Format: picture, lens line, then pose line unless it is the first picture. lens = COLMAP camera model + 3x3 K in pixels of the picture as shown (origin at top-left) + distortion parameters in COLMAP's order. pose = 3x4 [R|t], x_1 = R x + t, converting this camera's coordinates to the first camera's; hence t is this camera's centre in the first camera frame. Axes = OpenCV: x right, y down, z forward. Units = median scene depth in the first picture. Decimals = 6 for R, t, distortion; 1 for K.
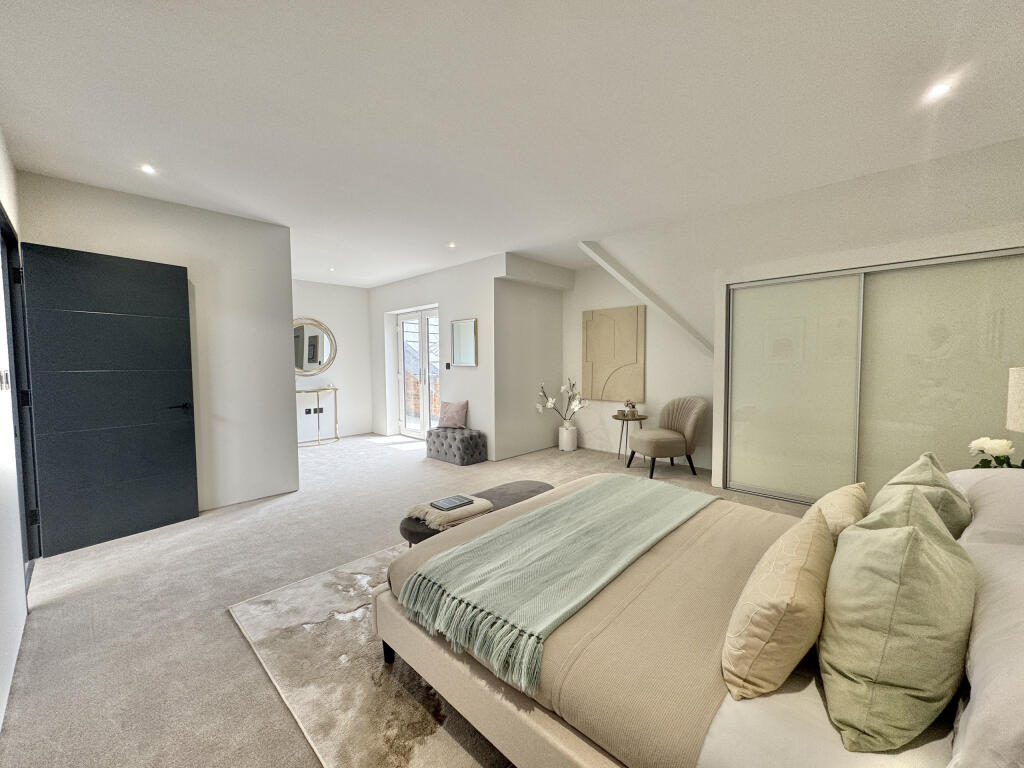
lens RADIAL K [[412.4, 0, 511.3], [0, 412.4, 382.9], [0, 0, 1]] dist [0.002793, 0.000292]
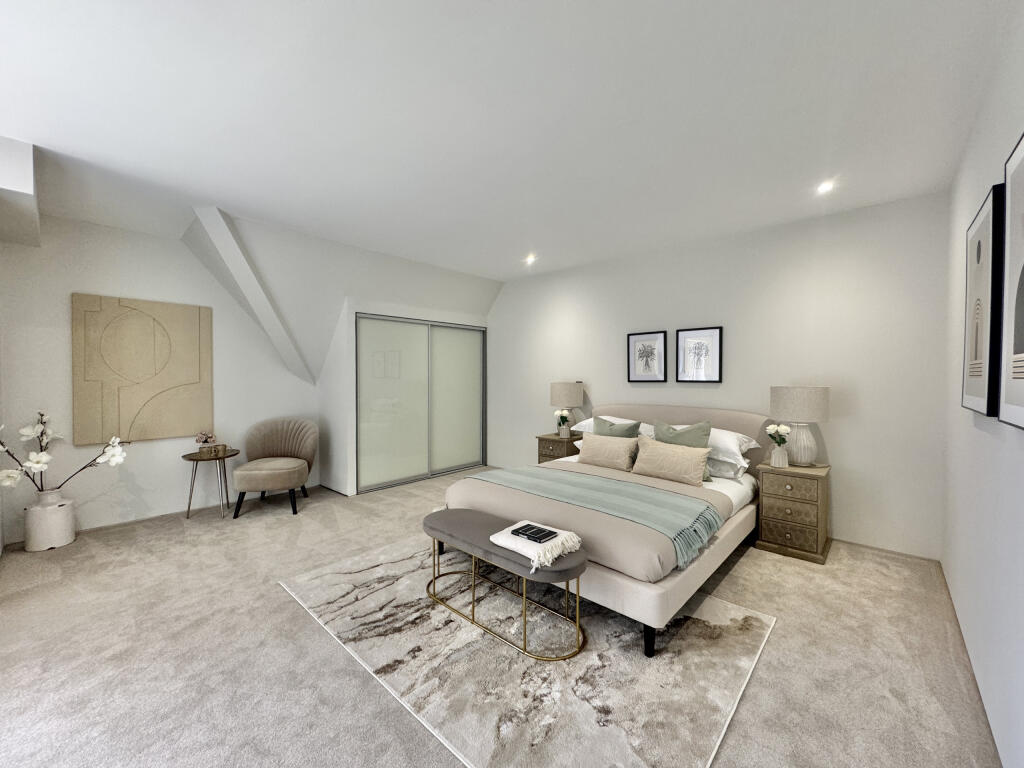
lens RADIAL K [[412.4, 0, 510.7], [0, 412.4, 381.9], [0, 0, 1]] dist [0.002793, 0.000292]
pose [[-0.007363, -0.009478, 0.999928, -0.452431], [0.056603, 0.998348, 0.009879, -0.024204], [-0.998370, 0.056672, -0.006814, 0.447556]]
